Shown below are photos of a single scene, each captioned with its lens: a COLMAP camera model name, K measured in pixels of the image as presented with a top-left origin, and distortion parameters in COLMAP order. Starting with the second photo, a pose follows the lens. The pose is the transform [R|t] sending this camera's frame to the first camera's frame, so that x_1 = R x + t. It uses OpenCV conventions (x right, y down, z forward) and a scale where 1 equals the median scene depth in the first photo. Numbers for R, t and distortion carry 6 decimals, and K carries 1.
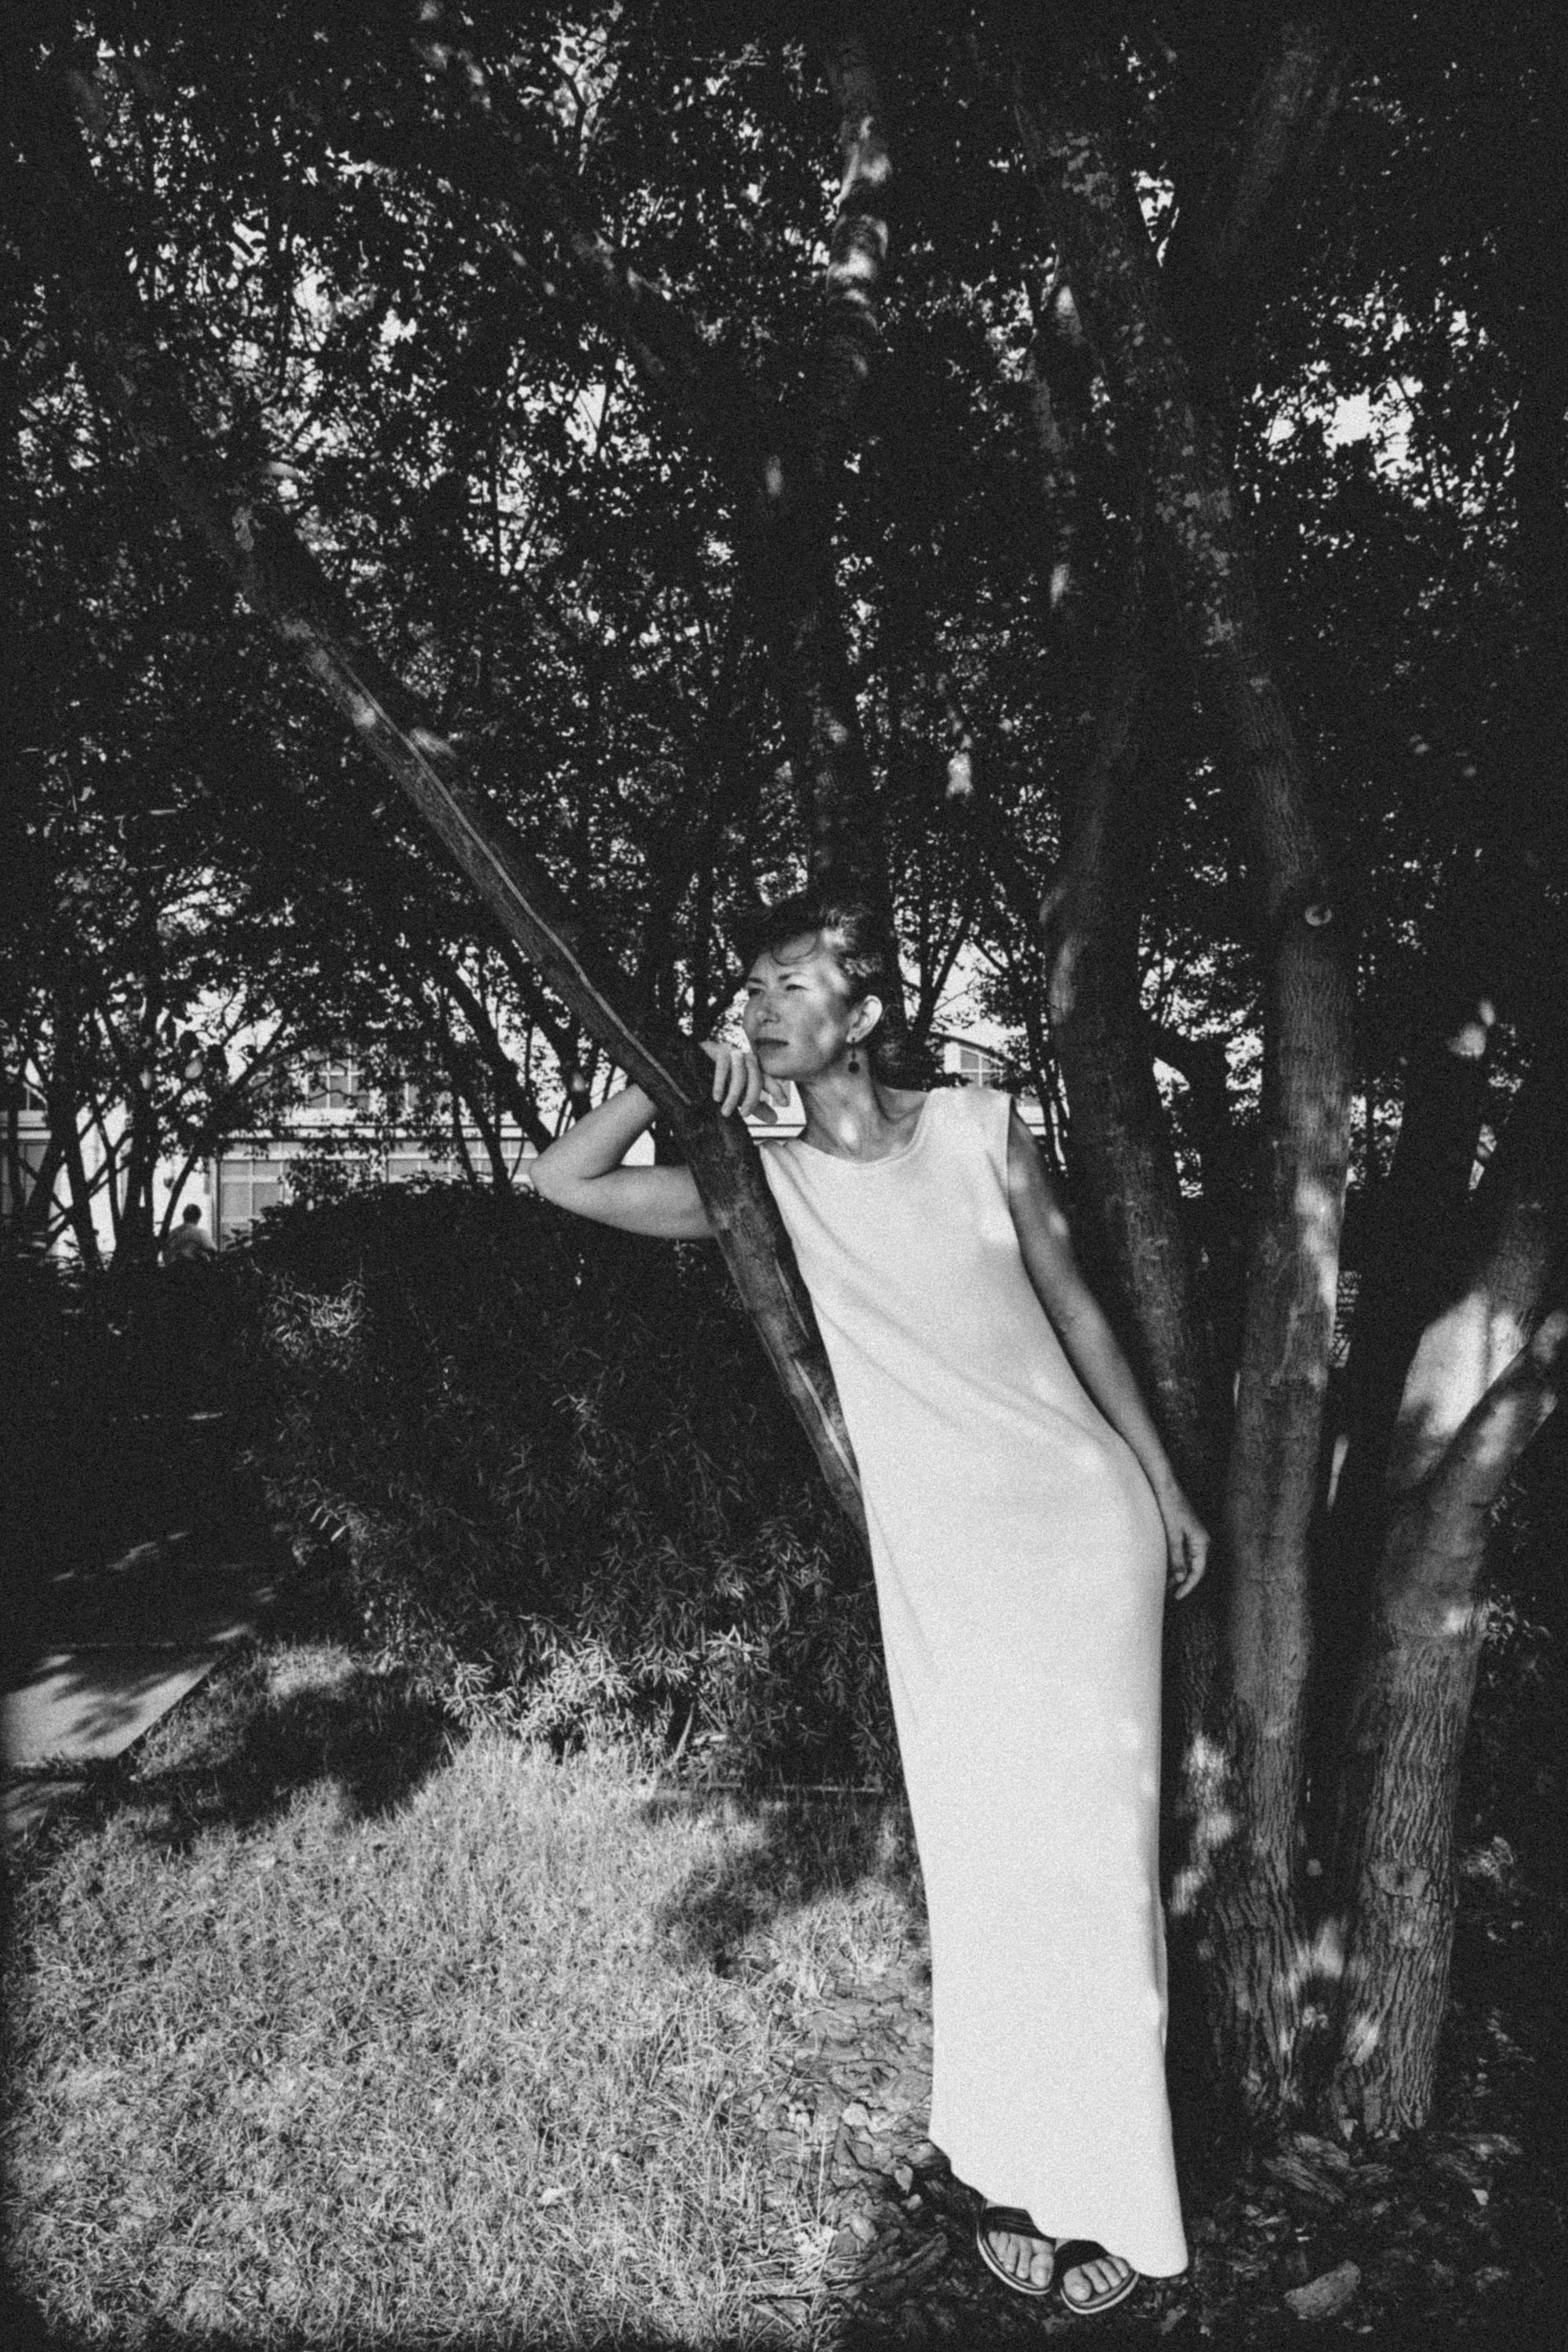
lens RADIAL K [[1532.3, 0, 822.1], [0, 1532.3, 1183.8], [0, 0, 1]] dist [-0.026198, -0.000844]
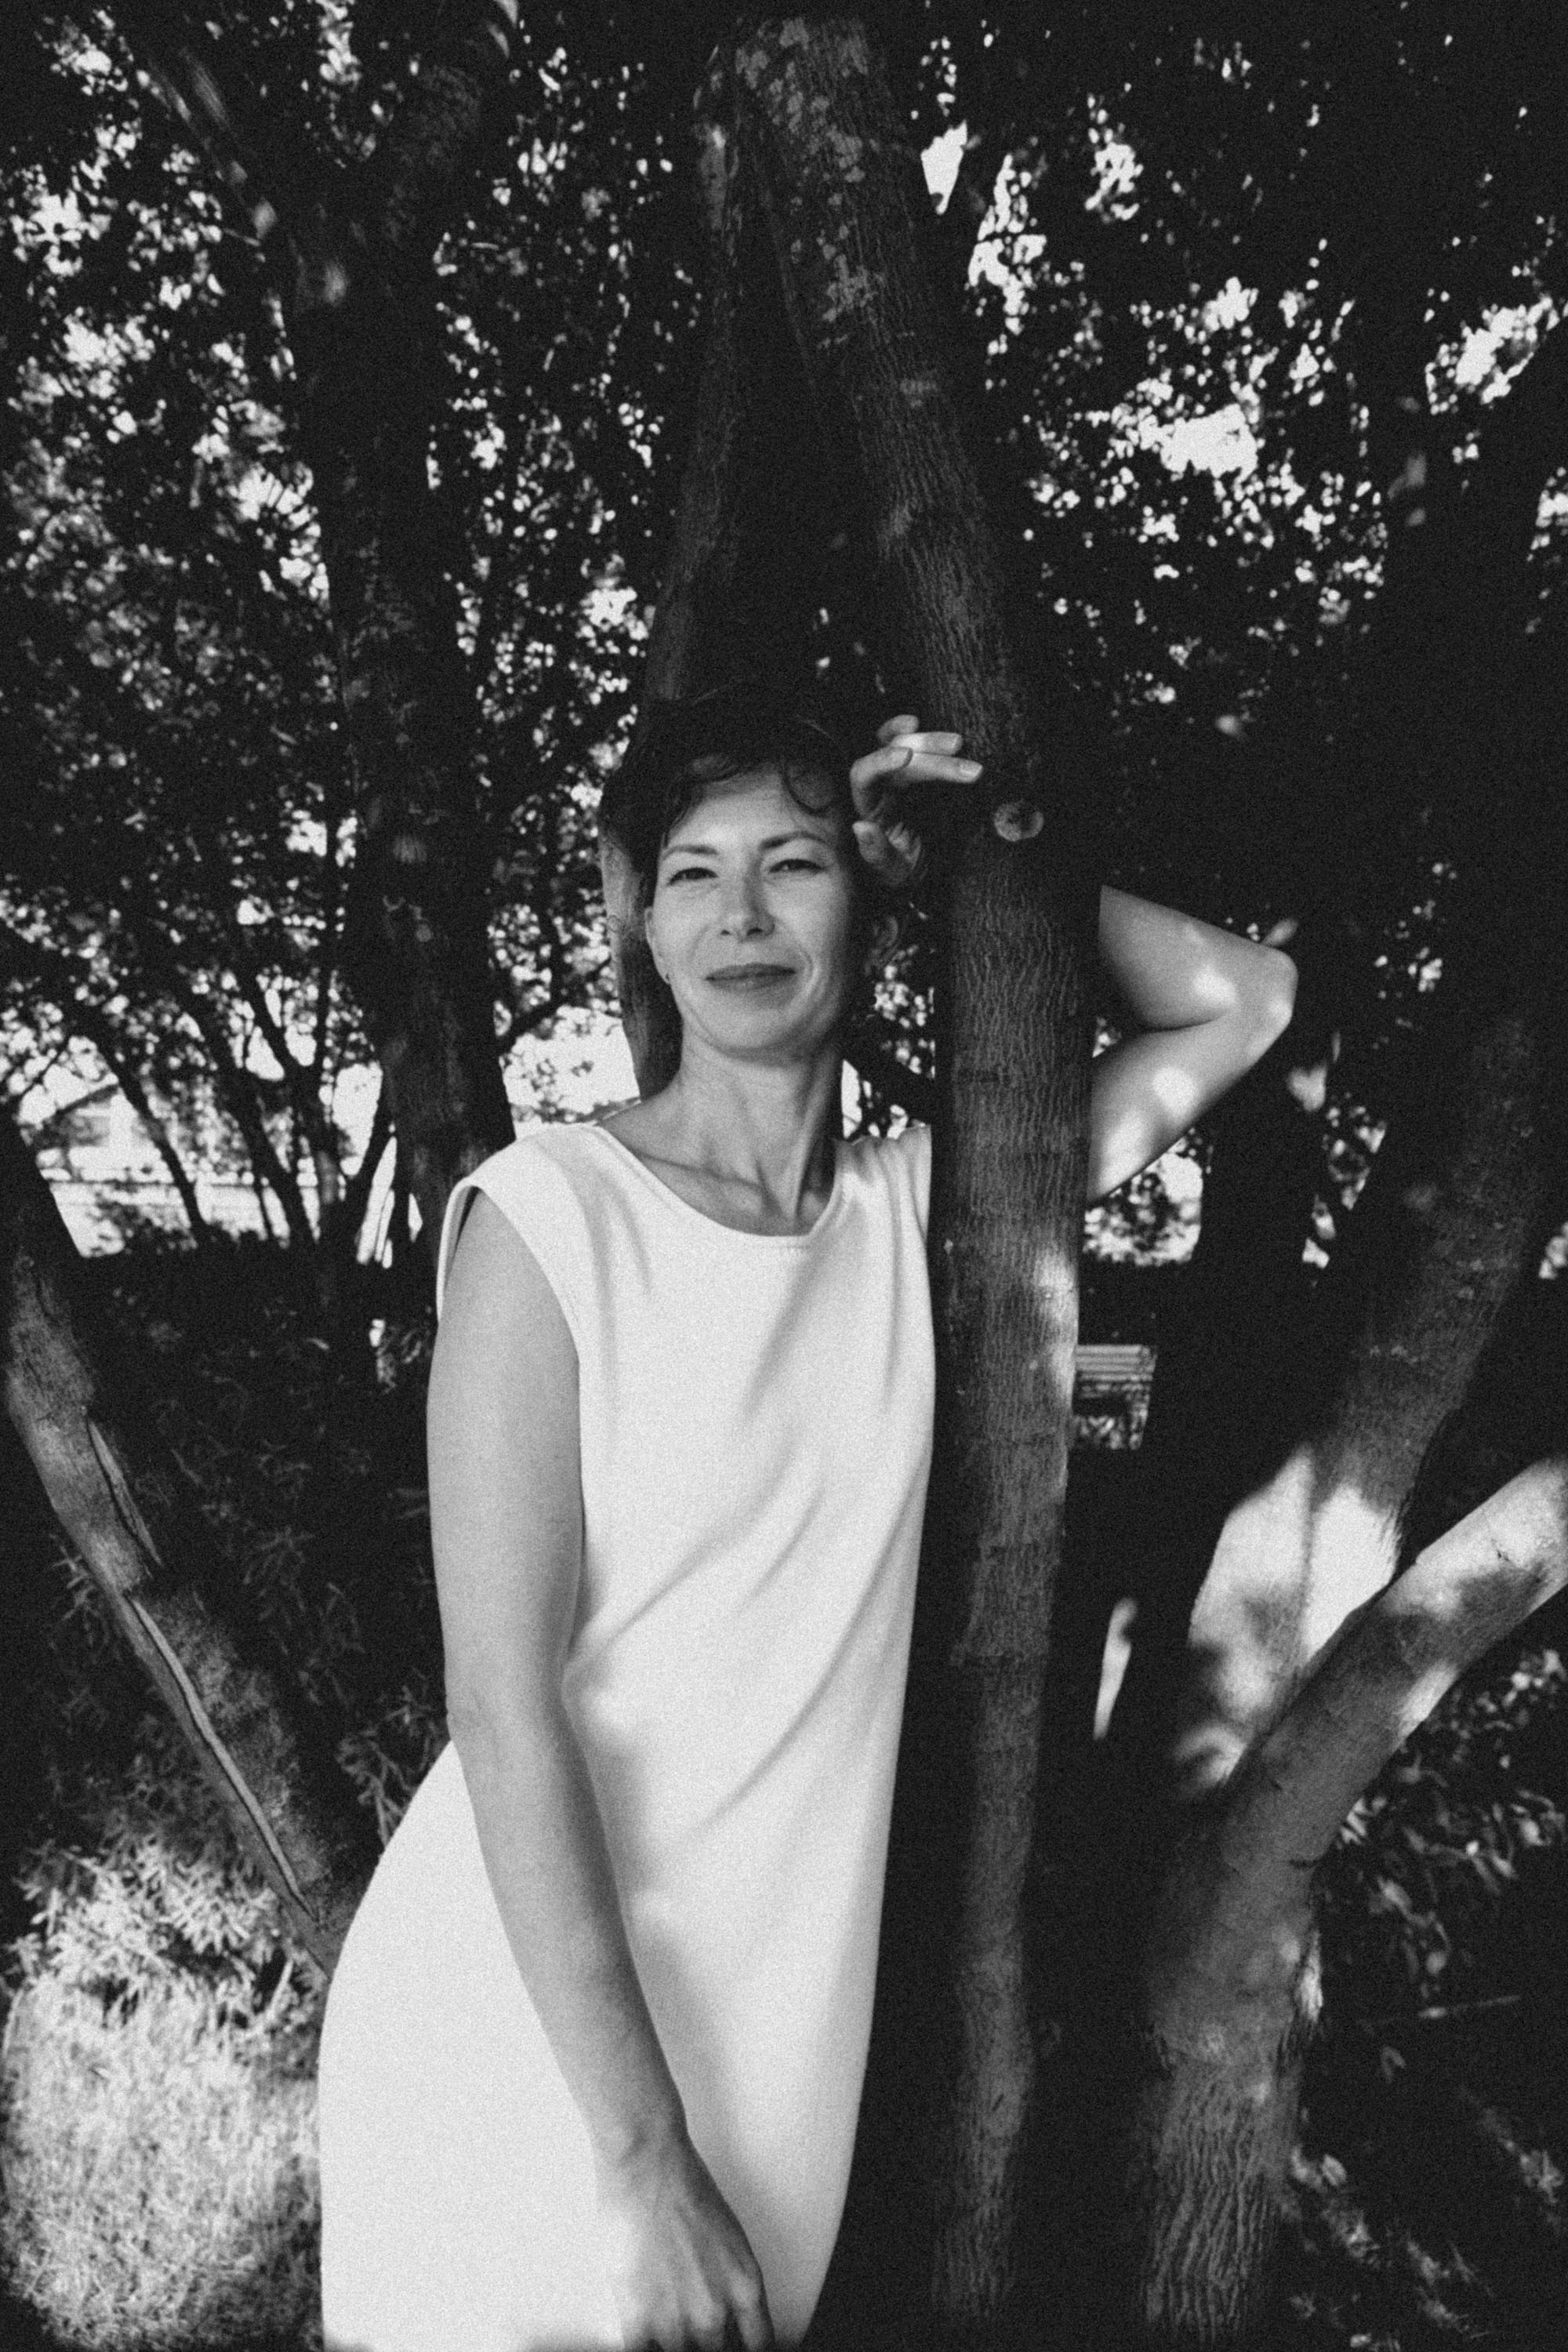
lens RADIAL K [[1596.3, 0, 779.9], [0, 1596.3, 1196.4], [0, 0, 1]] dist [-0.002377, -0.005545]
pose [[0.996274, 0.020932, 0.083667, 0.196522], [-0.018490, 0.999383, -0.029857, -0.025685], [-0.084240, 0.028199, 0.996046, 0.449392]]
